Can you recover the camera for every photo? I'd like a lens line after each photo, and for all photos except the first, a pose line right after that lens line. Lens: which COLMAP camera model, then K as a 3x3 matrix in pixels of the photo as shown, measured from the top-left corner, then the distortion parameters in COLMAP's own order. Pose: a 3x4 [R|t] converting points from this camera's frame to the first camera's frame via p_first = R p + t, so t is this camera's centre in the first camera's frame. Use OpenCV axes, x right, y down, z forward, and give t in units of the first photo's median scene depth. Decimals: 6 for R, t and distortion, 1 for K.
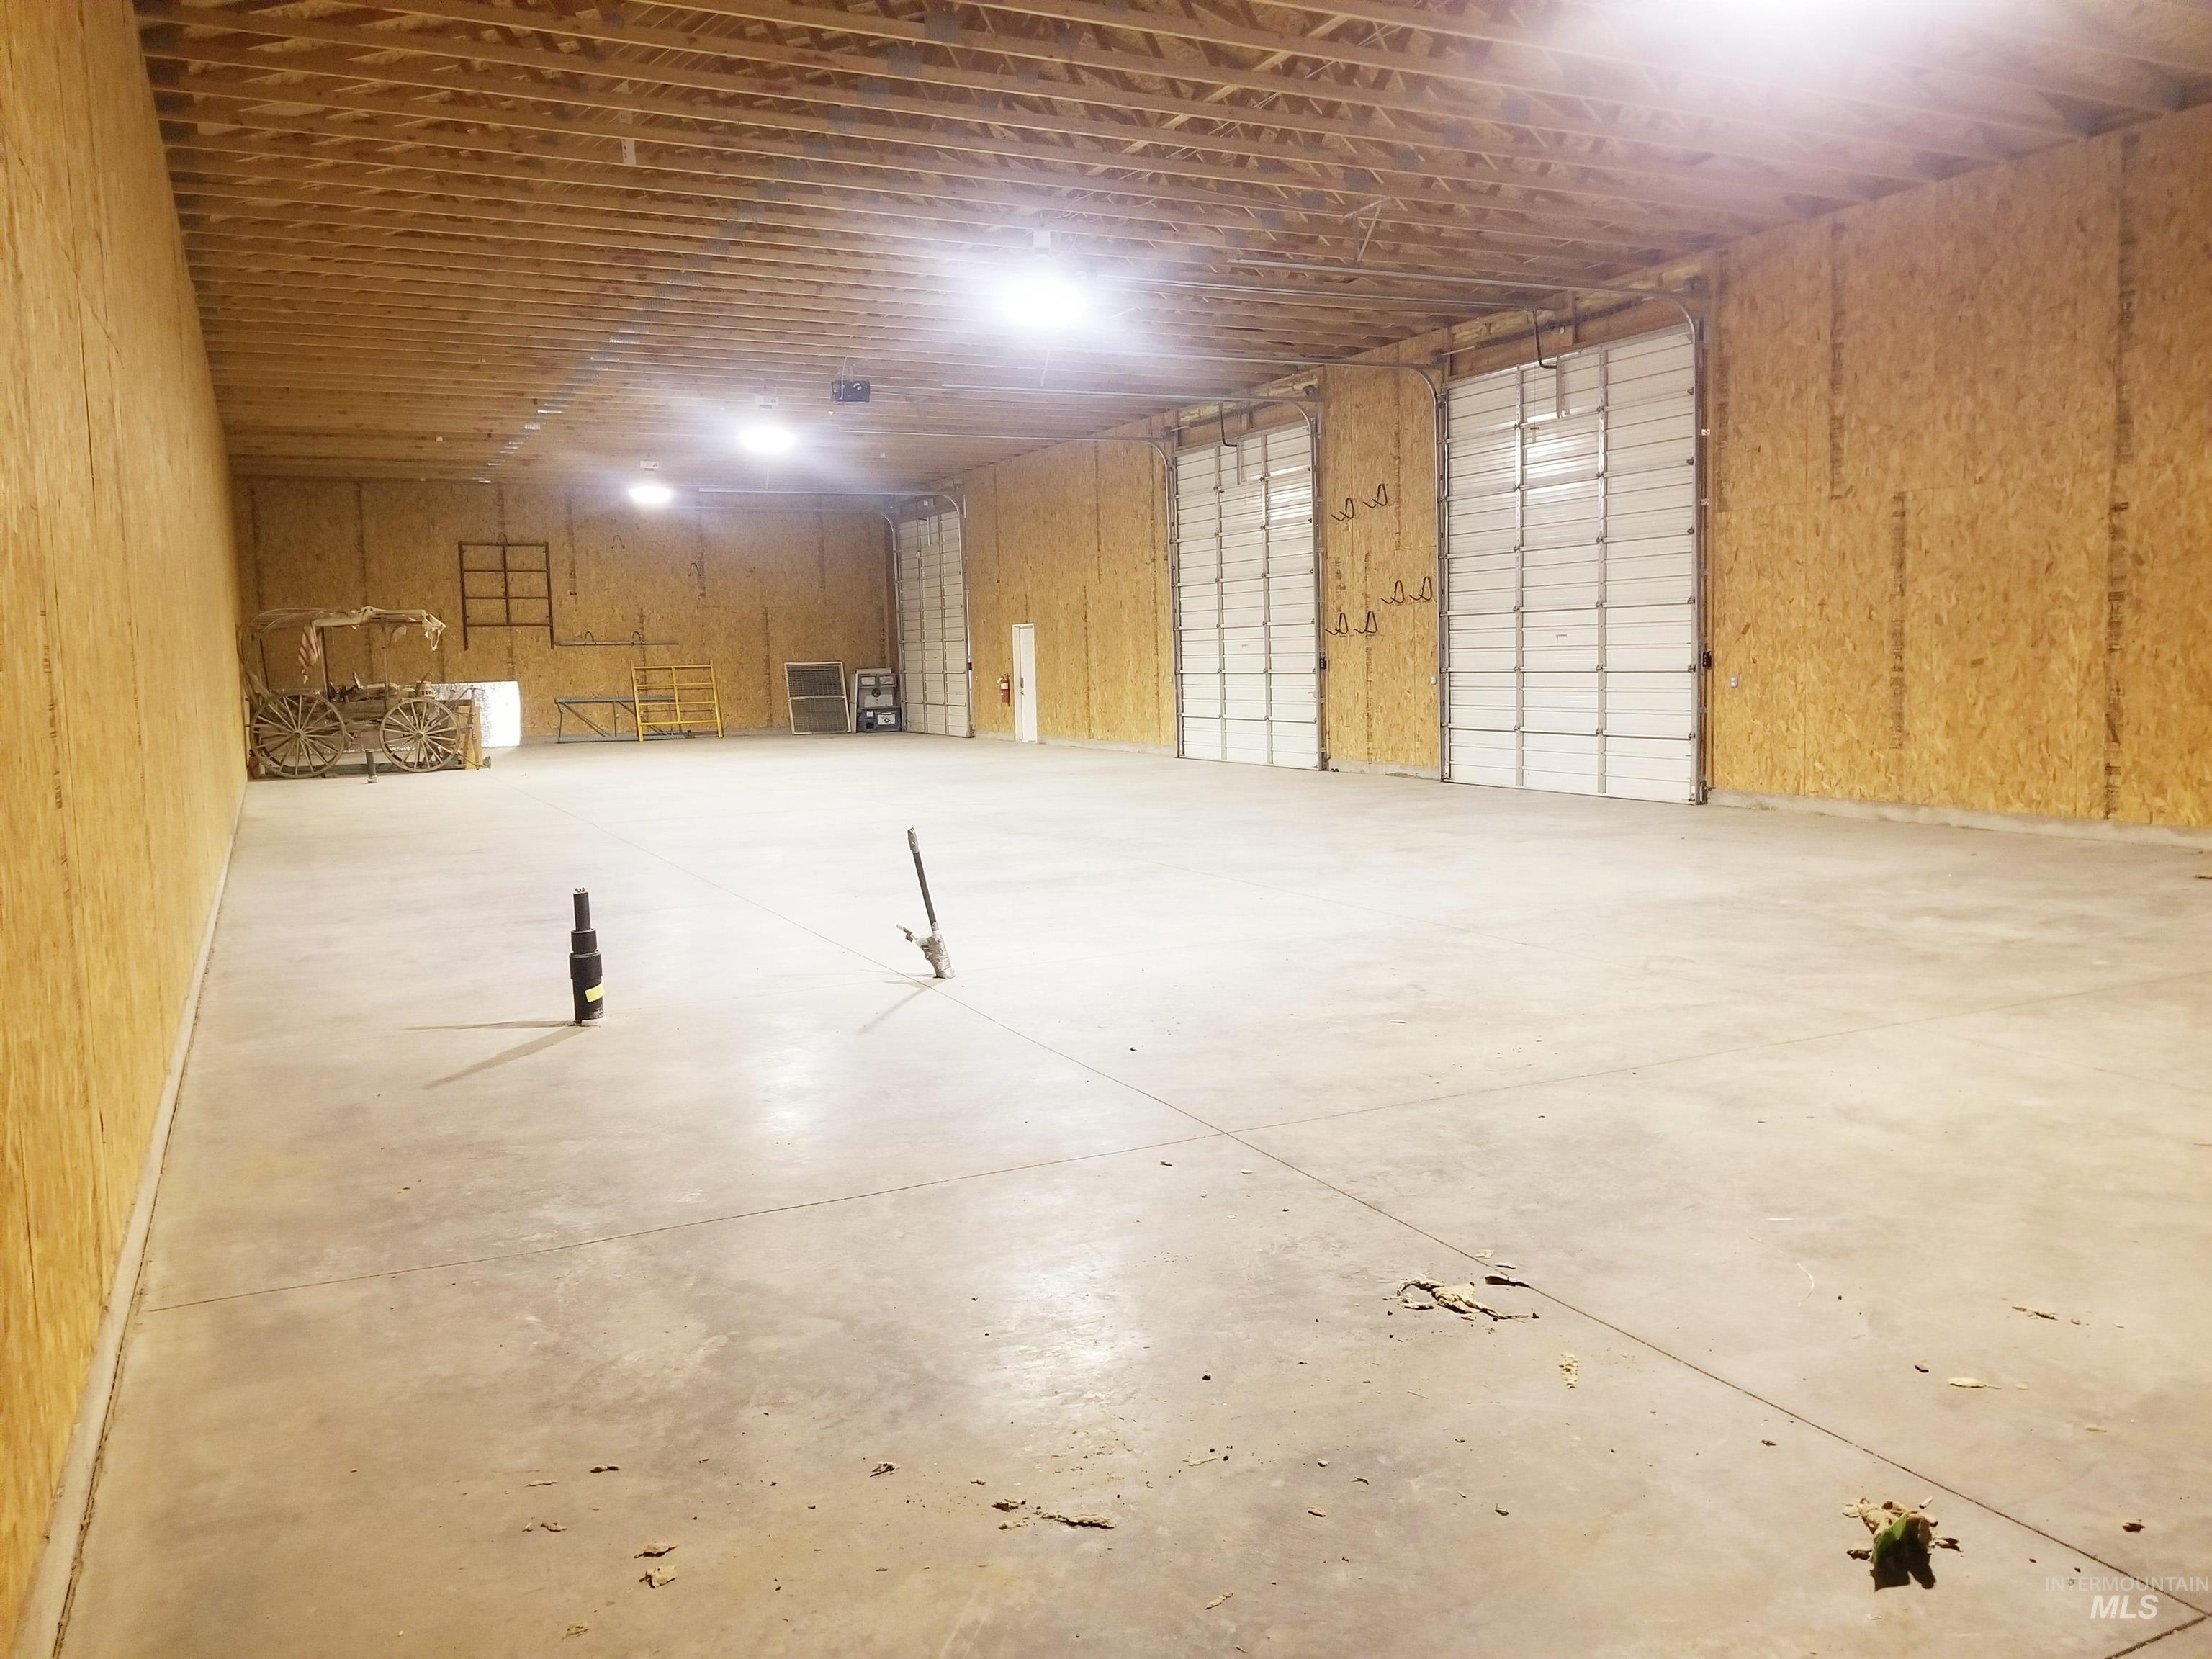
lens RADIAL K [[1755.2, 0, 1120.2], [0, 1755.2, 805.1], [0, 0, 1]] dist [0.083146, -0.125101]
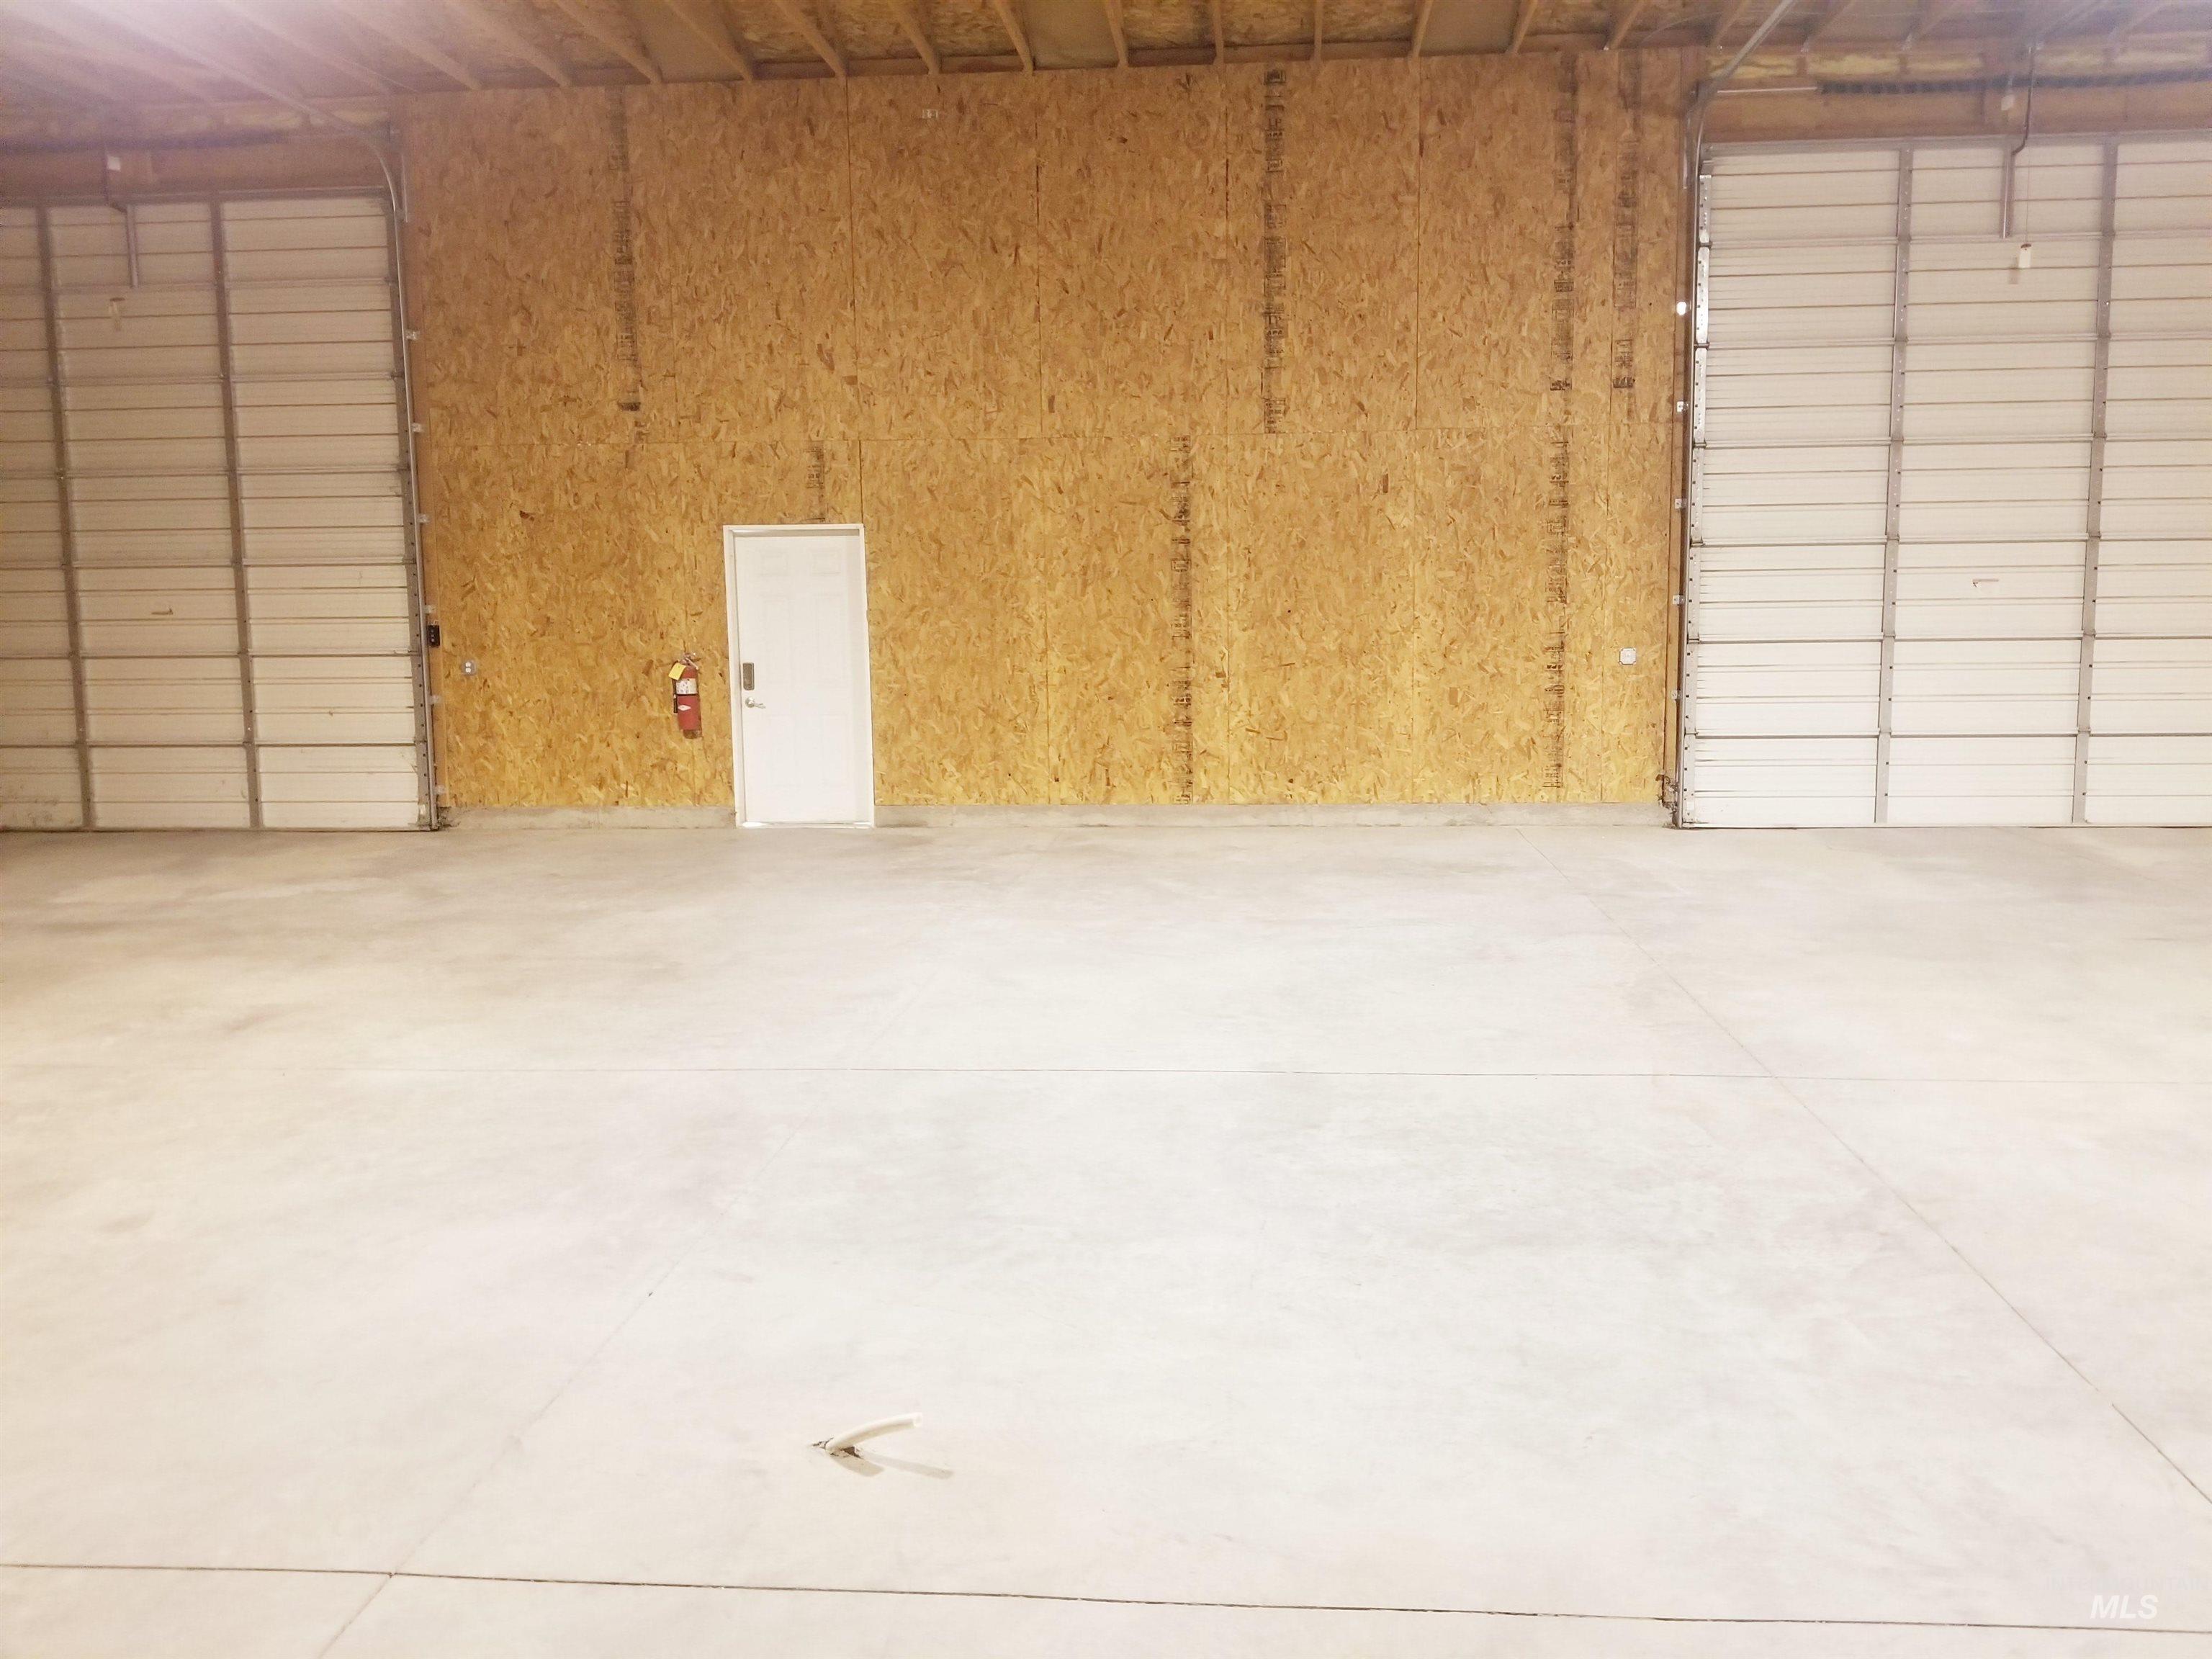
lens RADIAL K [[1755.2, 0, 1250.2], [0, 1755.2, 808.2], [0, 0, 1]] dist [0.083146, -0.125101]
pose [[0.497202, -0.082167, 0.863735, -0.216005], [0.074978, 0.995851, 0.051575, -0.029227], [-0.864389, 0.039119, 0.501299, 0.415868]]
